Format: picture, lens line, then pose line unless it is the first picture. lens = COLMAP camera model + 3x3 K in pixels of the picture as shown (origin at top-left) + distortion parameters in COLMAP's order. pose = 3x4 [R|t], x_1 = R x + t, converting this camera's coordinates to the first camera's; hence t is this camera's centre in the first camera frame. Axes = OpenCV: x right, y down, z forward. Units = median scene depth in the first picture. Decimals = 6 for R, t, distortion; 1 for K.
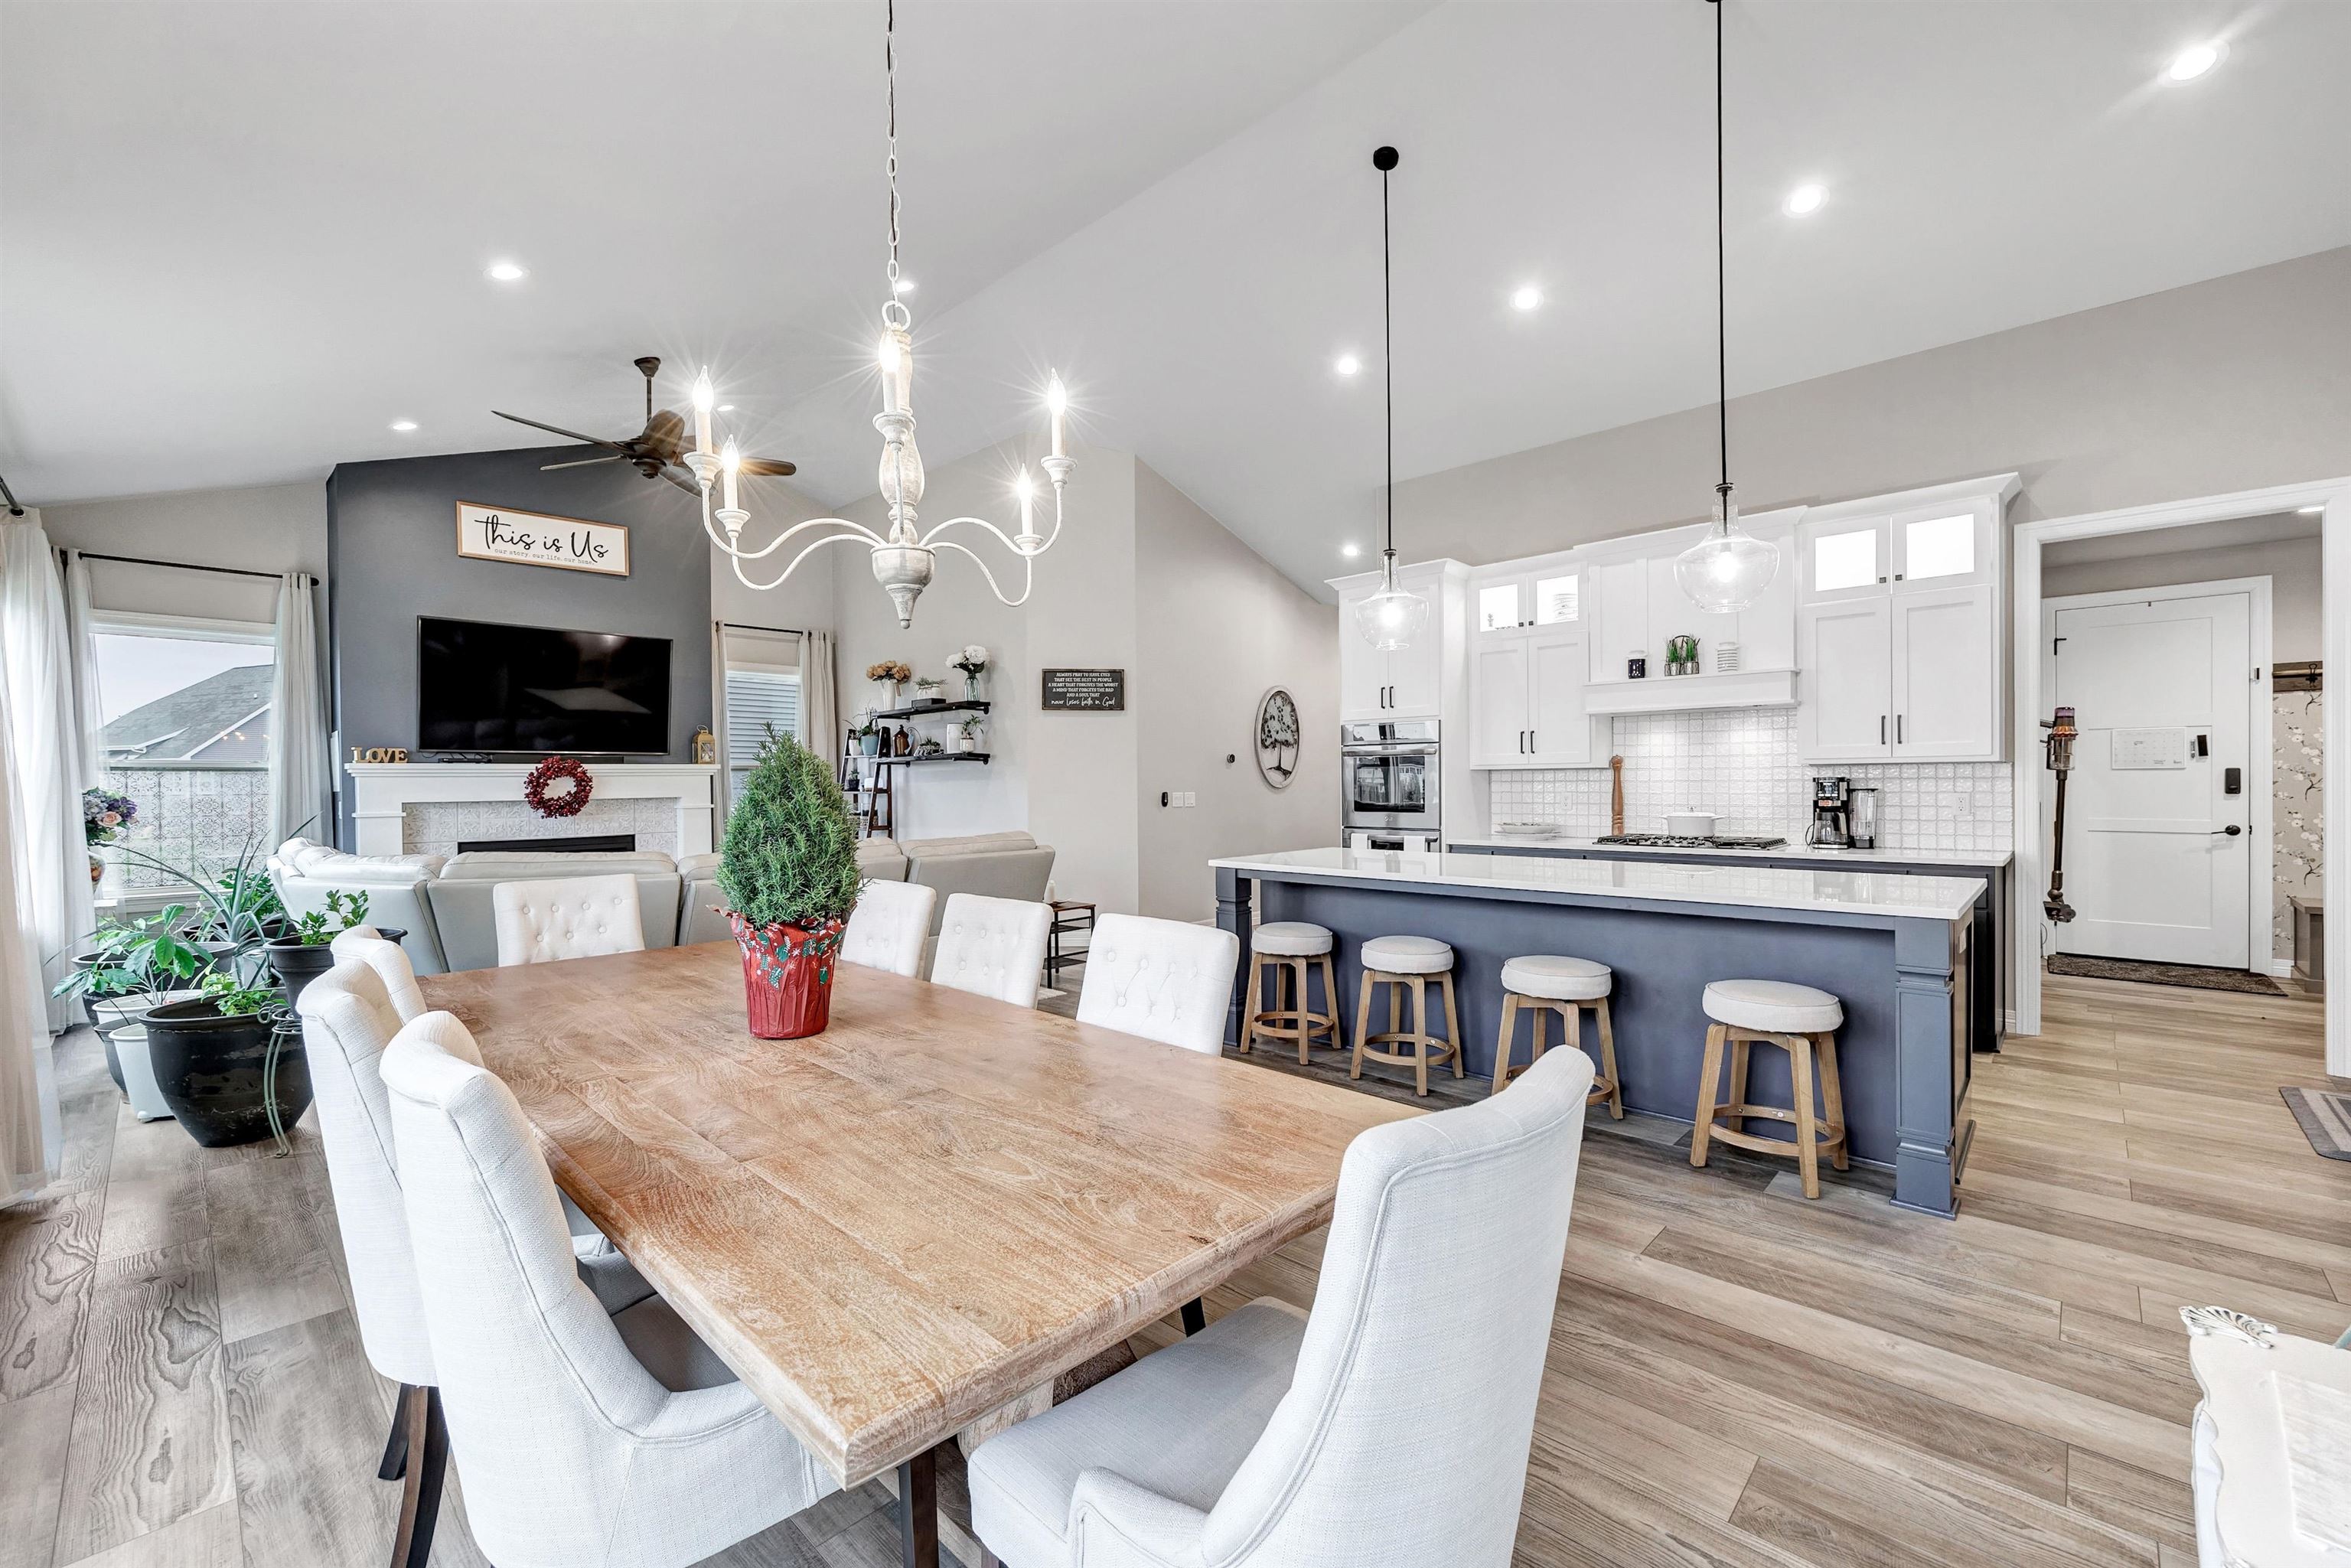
lens RADIAL K [[966.0, 0, 1175.8], [0, 966.0, 792.7], [0, 0, 1]] dist [0.000806, -0.000790]
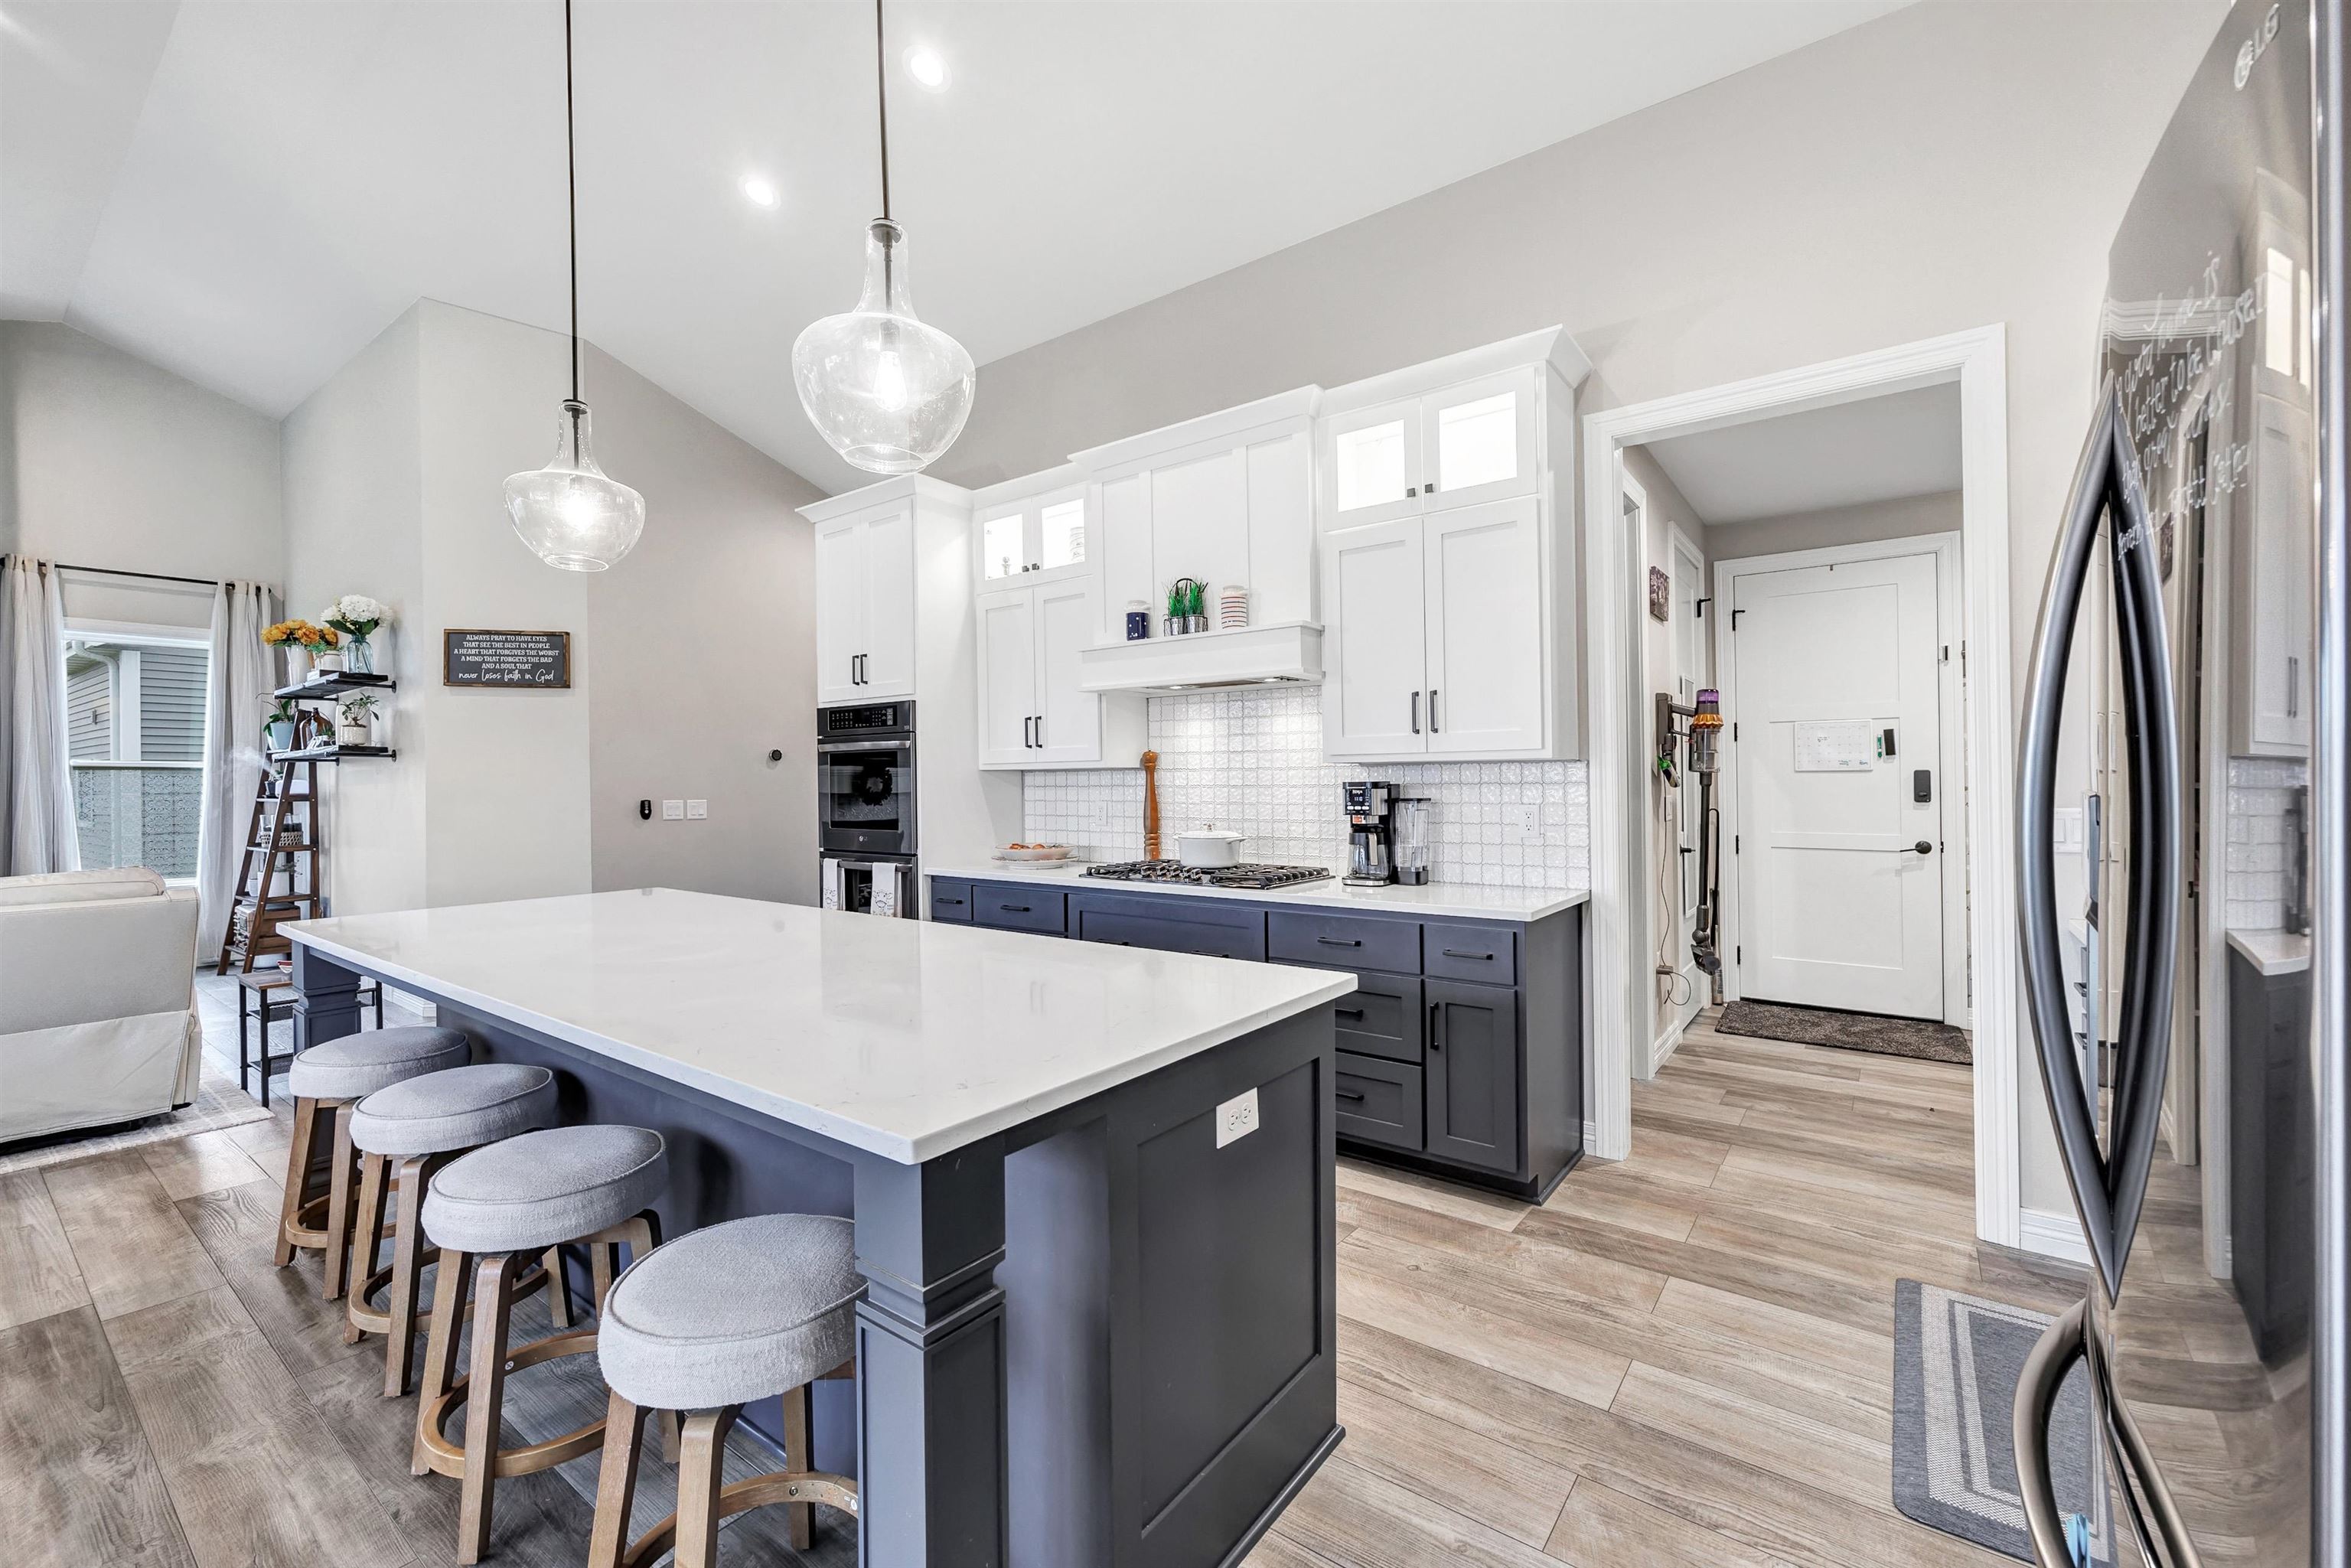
lens RADIAL K [[953.6, 0, 1169.5], [0, 953.6, 778.6], [0, 0, 1]] dist [0.002745, -0.000023]
pose [[0.993670, 0.001339, 0.112331, 0.381694], [0.000471, 0.999871, -0.016083, -0.005973], [-0.112338, 0.016034, 0.993541, 0.278874]]
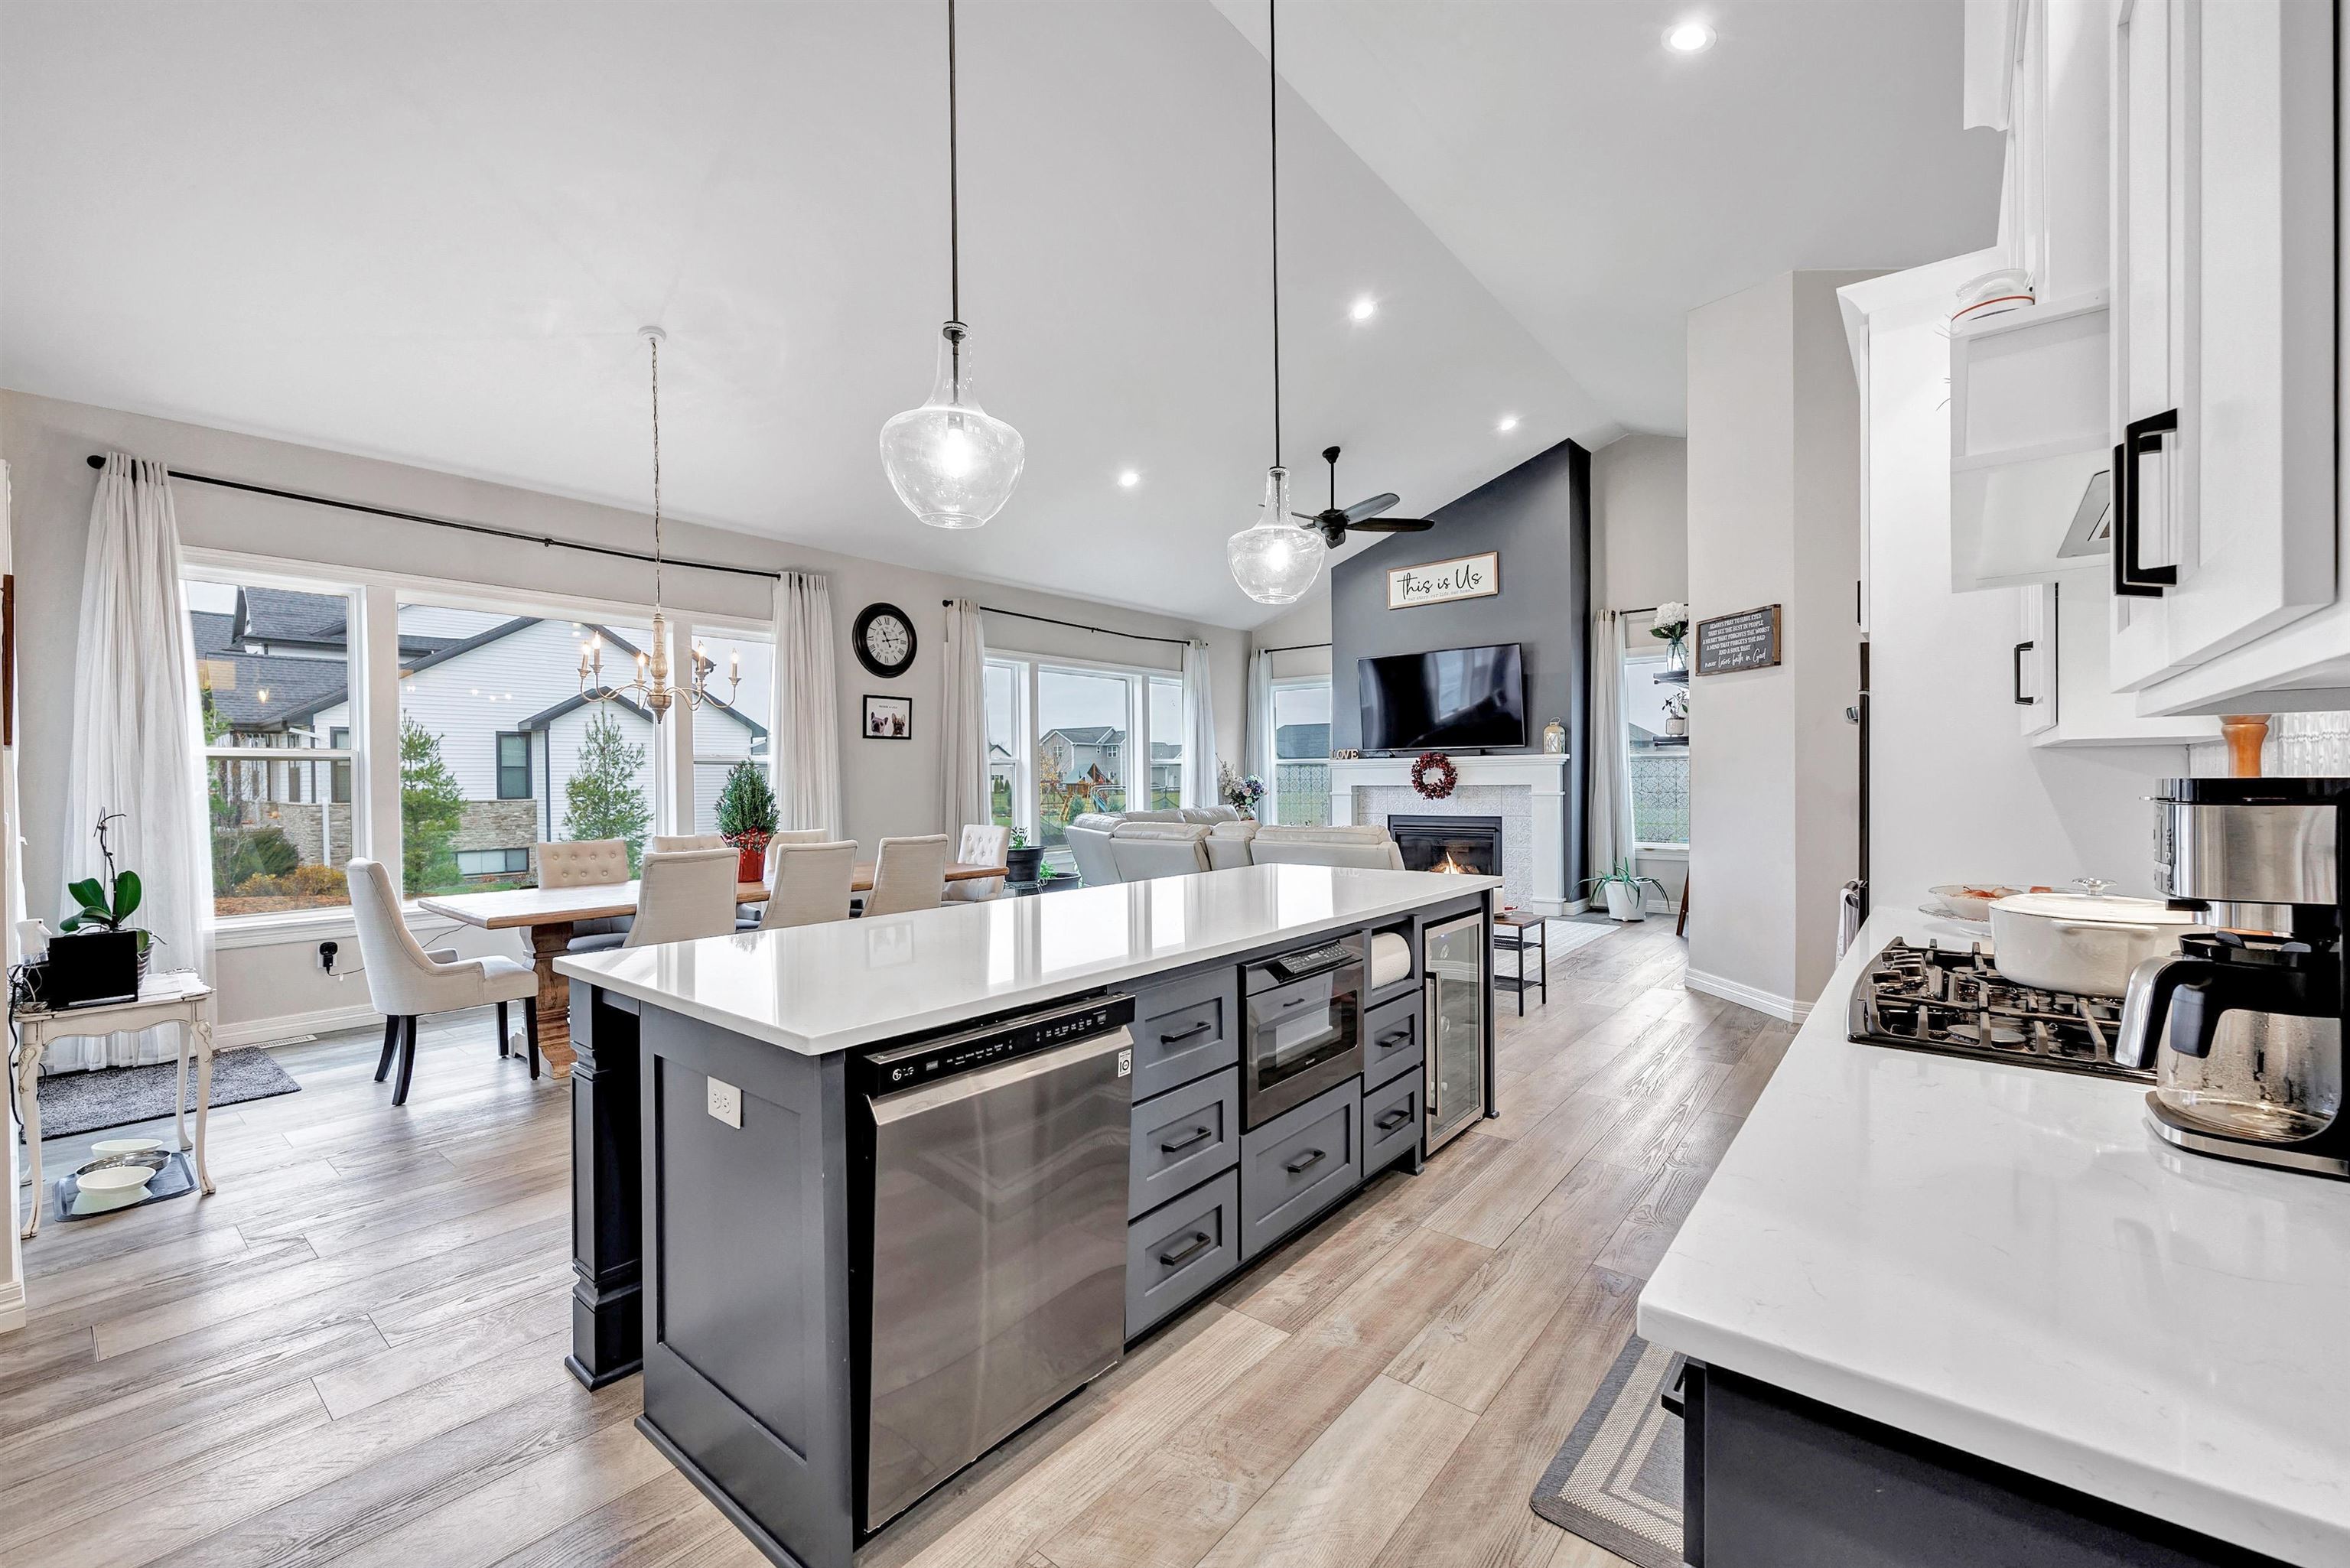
lens RADIAL K [[965.5, 0, 1175.3], [0, 965.5, 792.7], [0, 0, 1]] dist [0.000806, -0.000790]
pose [[0.071218, 0.025822, -0.997126, 0.698543], [-0.007432, 0.999651, 0.025356, -0.014174], [0.997433, 0.005604, 0.071385, 0.649973]]
